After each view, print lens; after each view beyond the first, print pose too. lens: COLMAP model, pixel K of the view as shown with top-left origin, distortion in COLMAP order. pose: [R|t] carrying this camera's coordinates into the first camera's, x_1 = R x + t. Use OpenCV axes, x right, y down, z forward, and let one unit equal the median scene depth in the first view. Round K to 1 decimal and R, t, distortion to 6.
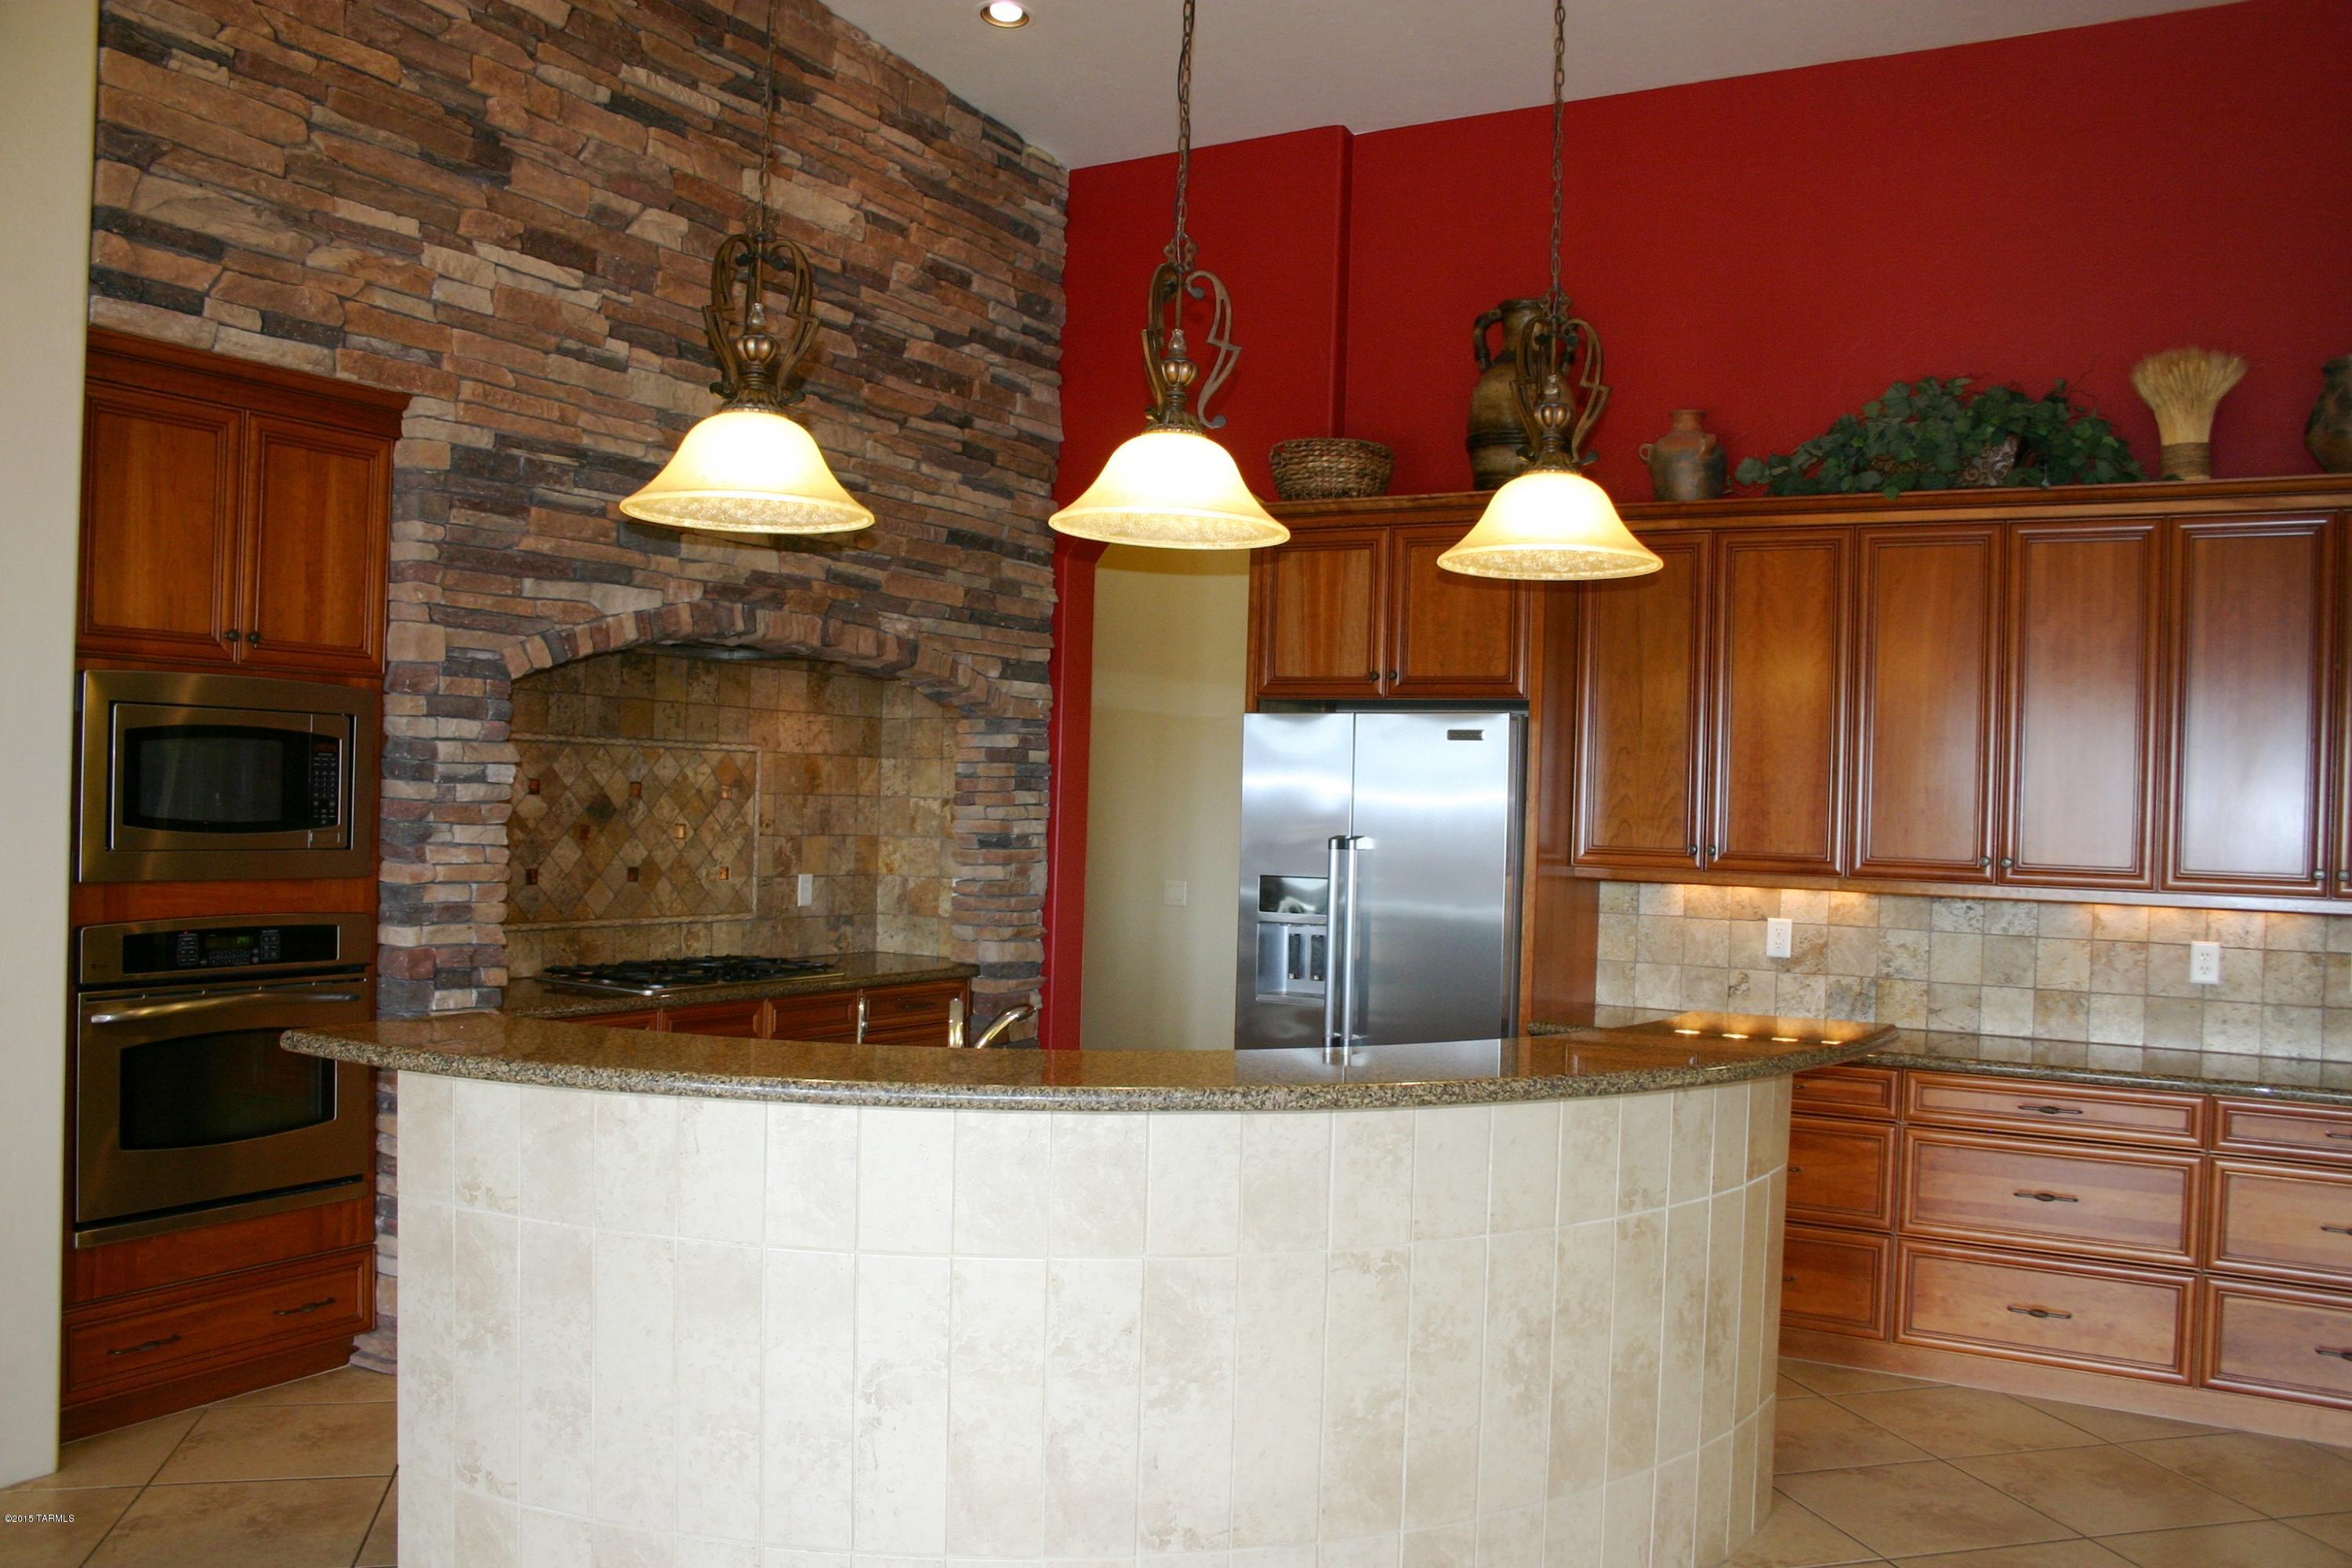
lens RADIAL K [[1951.3, 0, 1176.0], [0, 1951.3, 784.0], [0, 0, 1]] dist [-0.151592, 0.144664]
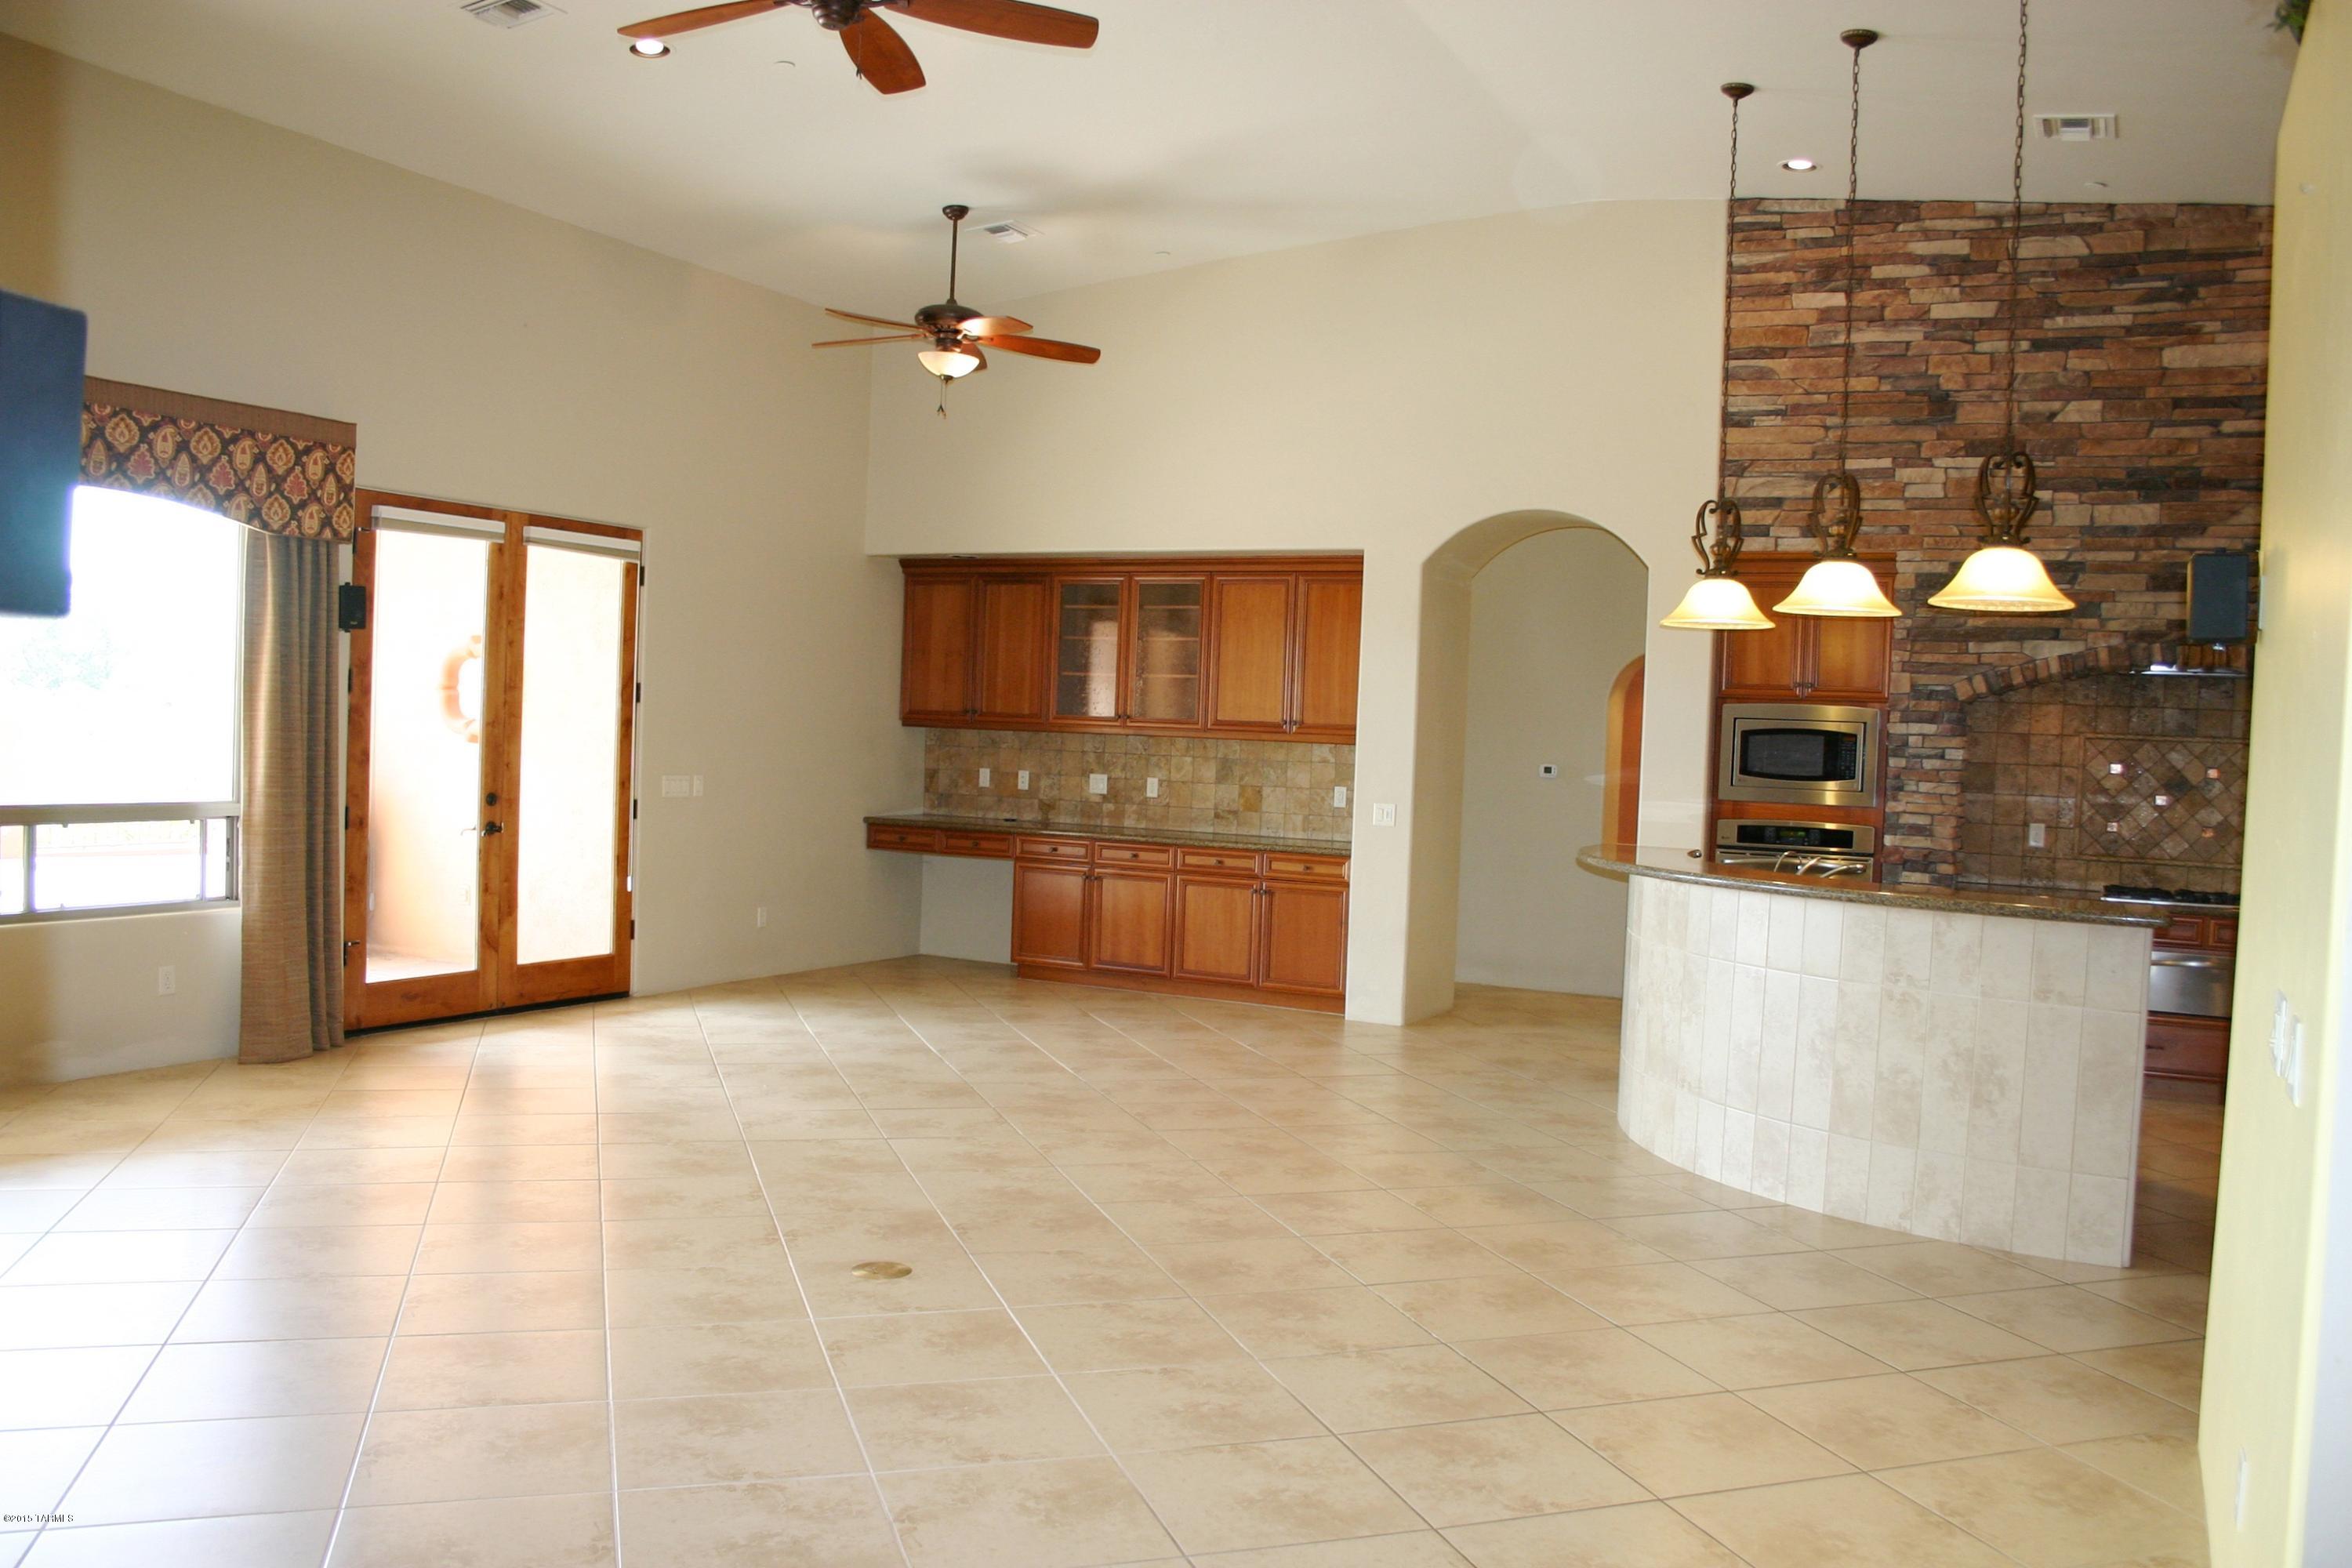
lens RADIAL K [[2104.7, 0, 1176.0], [0, 2104.7, 784.0], [0, 0, 1]] dist [-0.129581, 0.216072]
pose [[0.032840, -0.004215, -0.999452, 1.567728], [-0.034054, 0.999406, -0.005333, 0.057903], [0.998880, 0.034211, 0.032677, 0.227590]]
